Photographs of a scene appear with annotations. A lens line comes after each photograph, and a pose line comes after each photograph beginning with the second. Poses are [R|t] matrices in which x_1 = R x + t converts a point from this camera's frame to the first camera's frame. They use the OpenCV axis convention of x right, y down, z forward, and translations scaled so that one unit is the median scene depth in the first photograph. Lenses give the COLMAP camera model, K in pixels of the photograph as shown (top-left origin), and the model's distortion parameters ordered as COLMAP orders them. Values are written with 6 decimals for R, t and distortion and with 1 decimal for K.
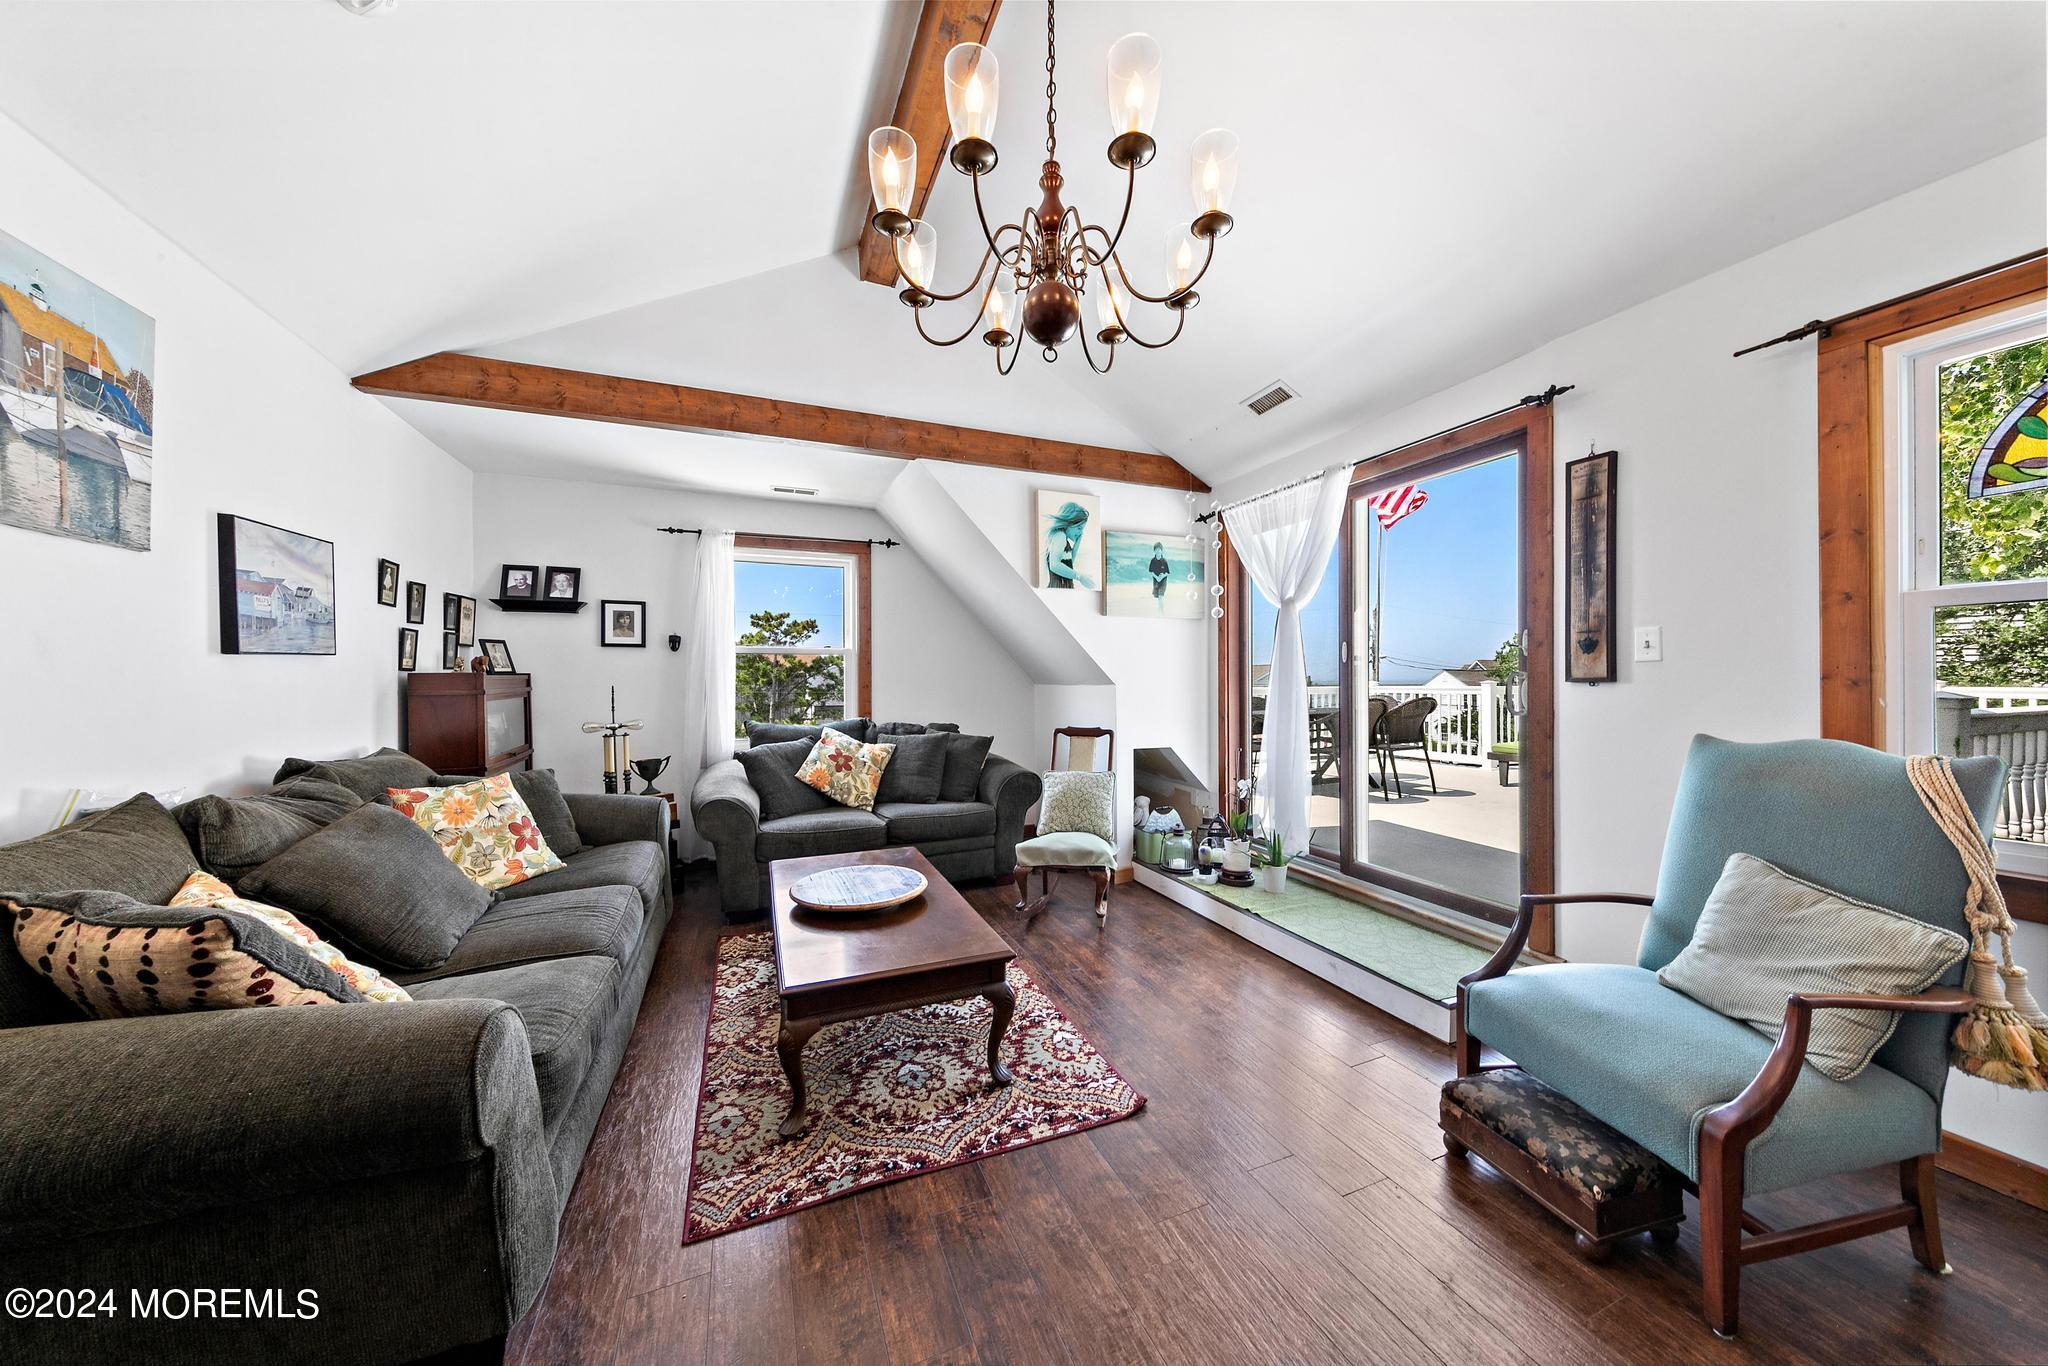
lens RADIAL K [[671.9, 0, 1026.5], [0, 671.9, 671.5], [0, 0, 1]] dist [0.008964, -0.002471]
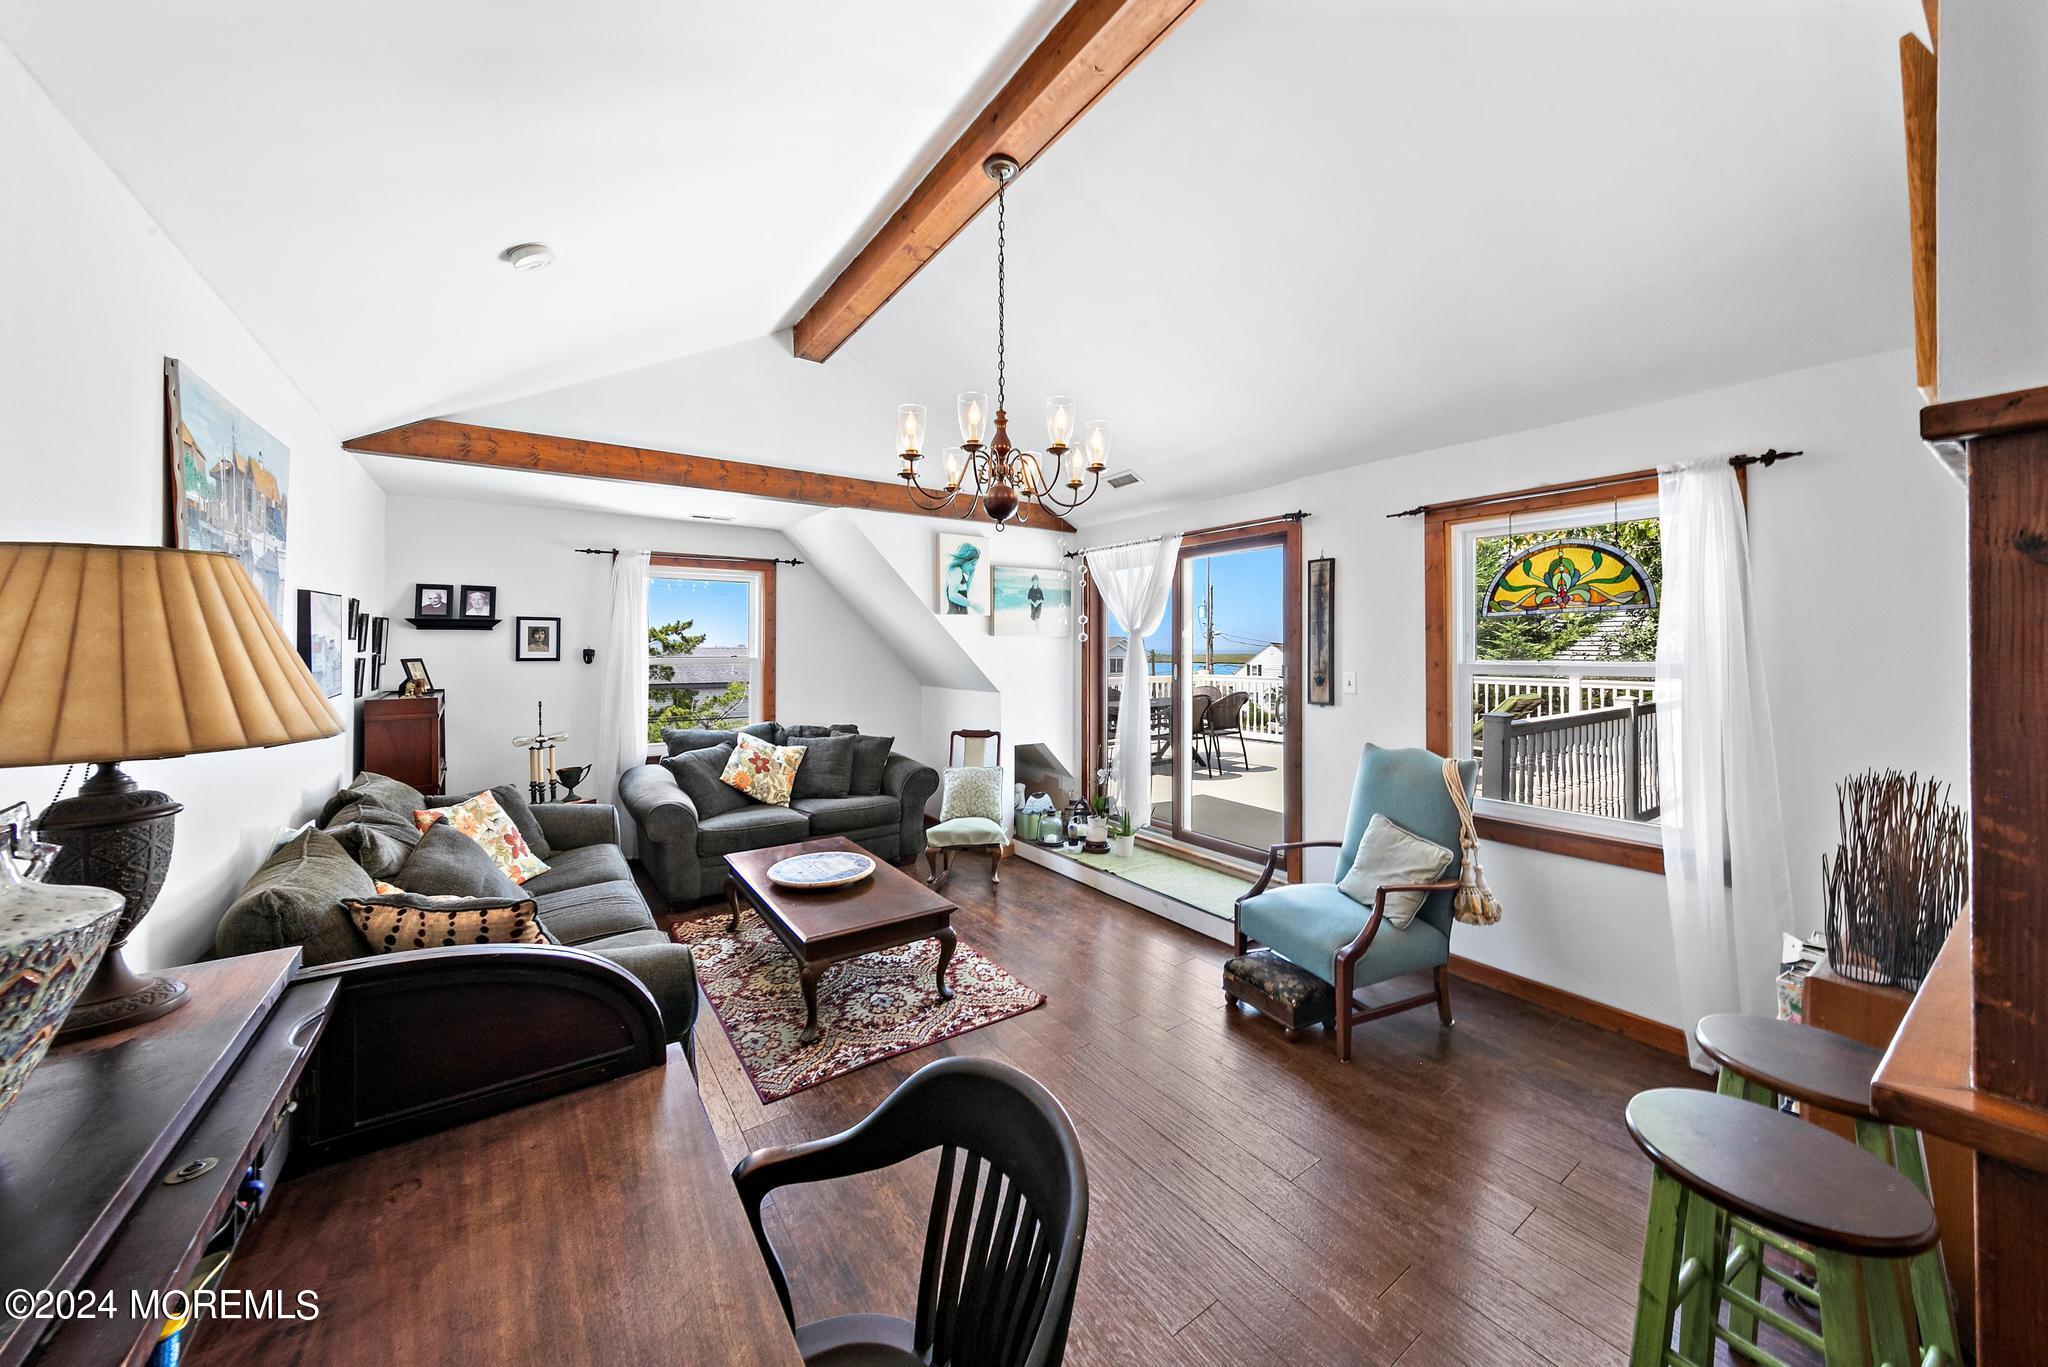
lens RADIAL K [[718.4, 0, 1020.9], [0, 718.4, 636.9], [0, 0, 1]] dist [0.006335, -0.000050]
pose [[0.976673, 0.005167, 0.214671, -0.152560], [-0.004526, 0.999984, -0.003475, -0.106818], [-0.214686, 0.002422, 0.976680, -0.373501]]
